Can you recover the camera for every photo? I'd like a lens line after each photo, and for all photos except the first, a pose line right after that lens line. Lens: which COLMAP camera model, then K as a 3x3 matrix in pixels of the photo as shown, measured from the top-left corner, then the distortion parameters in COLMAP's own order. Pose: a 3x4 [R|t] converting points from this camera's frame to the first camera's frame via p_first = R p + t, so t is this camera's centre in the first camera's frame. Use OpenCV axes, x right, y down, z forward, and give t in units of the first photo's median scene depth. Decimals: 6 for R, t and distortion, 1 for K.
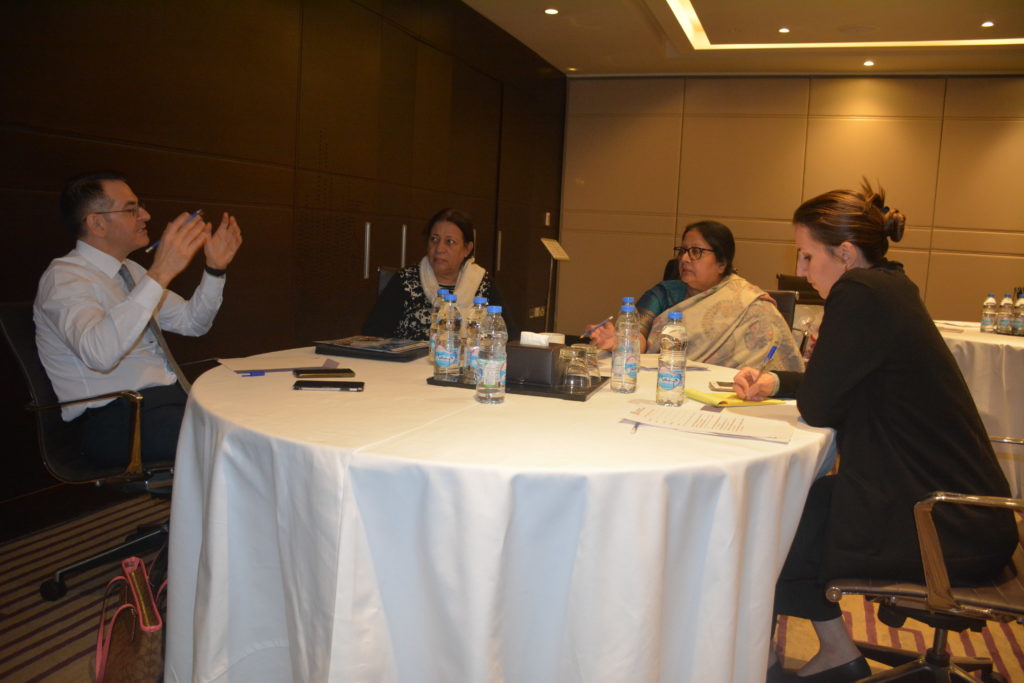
lens RADIAL K [[796.3, 0, 512.0], [0, 796.3, 341.5], [0, 0, 1]] dist [-0.154703, 0.115185]
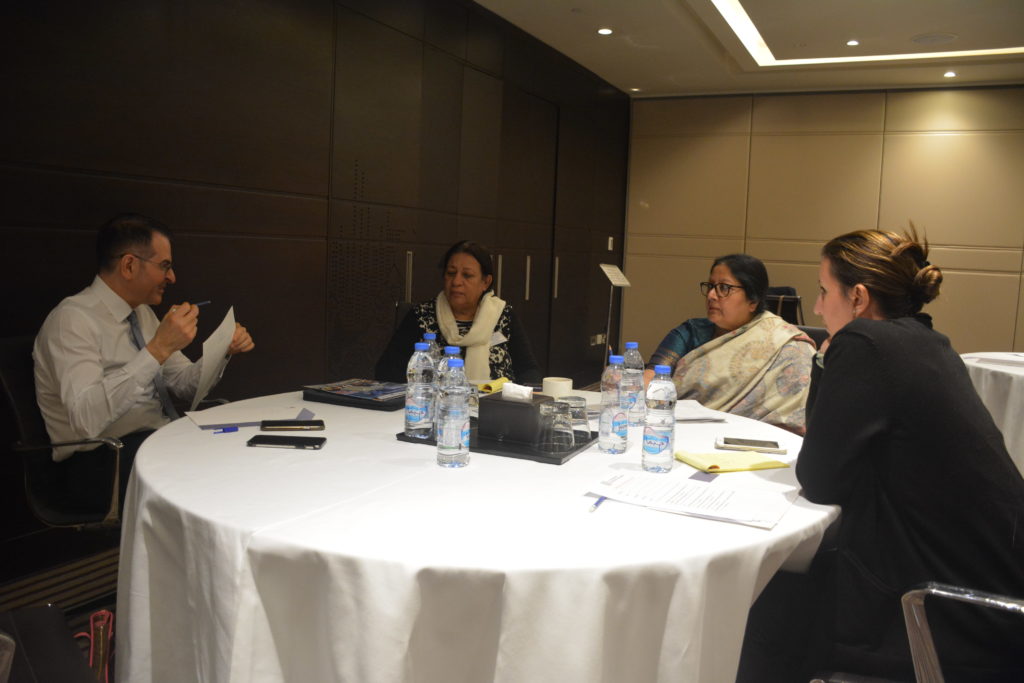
lens RADIAL K [[796.3, 0, 512.0], [0, 796.3, 341.5], [0, 0, 1]] dist [-0.154703, 0.115185]
pose [[0.994148, 0.003437, -0.107971, 0.089713], [-0.006141, 0.999675, -0.024726, -0.027772], [0.107851, 0.025244, 0.993847, 0.069092]]
